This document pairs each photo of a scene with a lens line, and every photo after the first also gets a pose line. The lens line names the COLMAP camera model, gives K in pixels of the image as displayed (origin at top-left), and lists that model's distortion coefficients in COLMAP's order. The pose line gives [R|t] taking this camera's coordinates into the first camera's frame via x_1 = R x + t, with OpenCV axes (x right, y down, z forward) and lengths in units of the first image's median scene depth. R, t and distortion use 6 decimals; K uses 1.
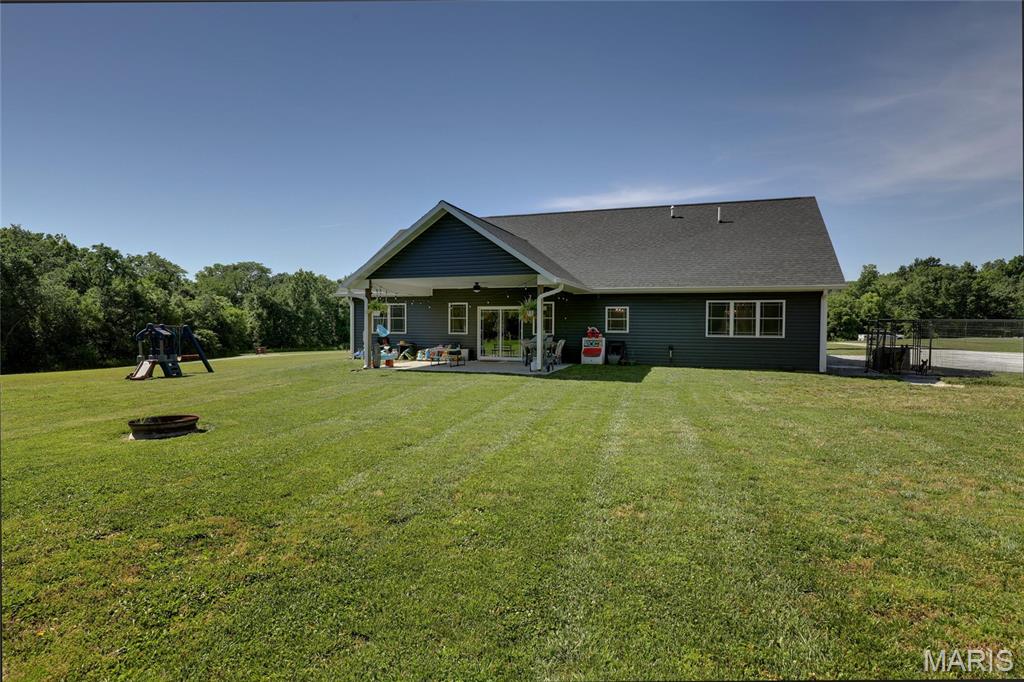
lens RADIAL K [[582.6, 0, 511.2], [0, 582.6, 339.1], [0, 0, 1]] dist [-0.034358, 0.002773]
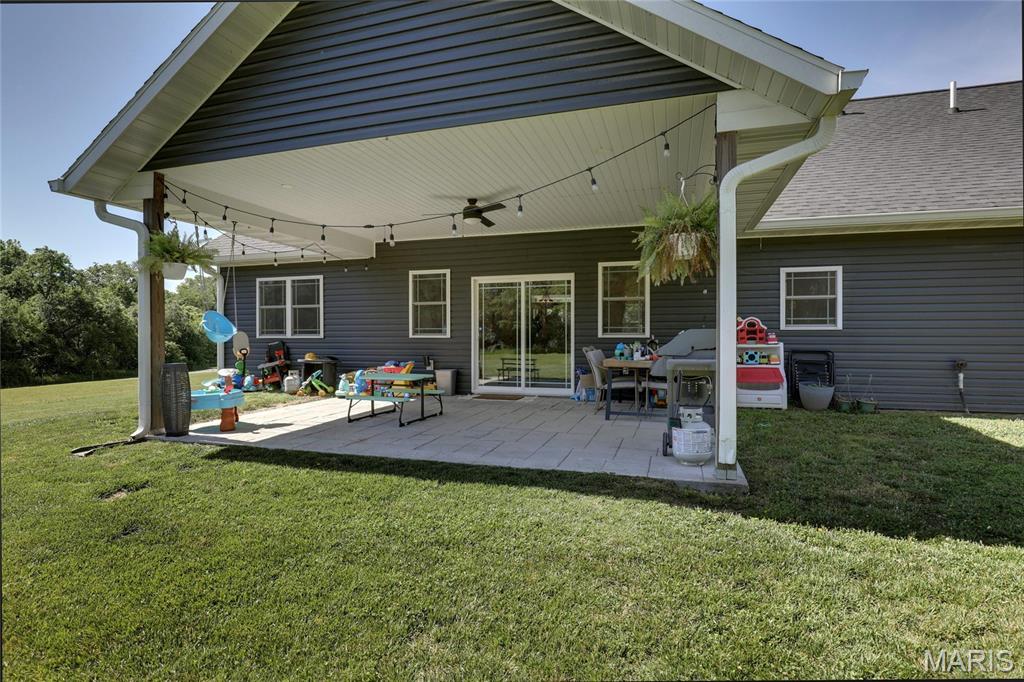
lens RADIAL K [[528.0, 0, 510.8], [0, 528.0, 340.4], [0, 0, 1]] dist [-0.004846, -0.000284]
pose [[0.999417, -0.005978, 0.033625, -0.040908], [0.006565, 0.999827, -0.017375, 0.001490], [-0.033515, 0.017586, 0.999283, 0.579266]]
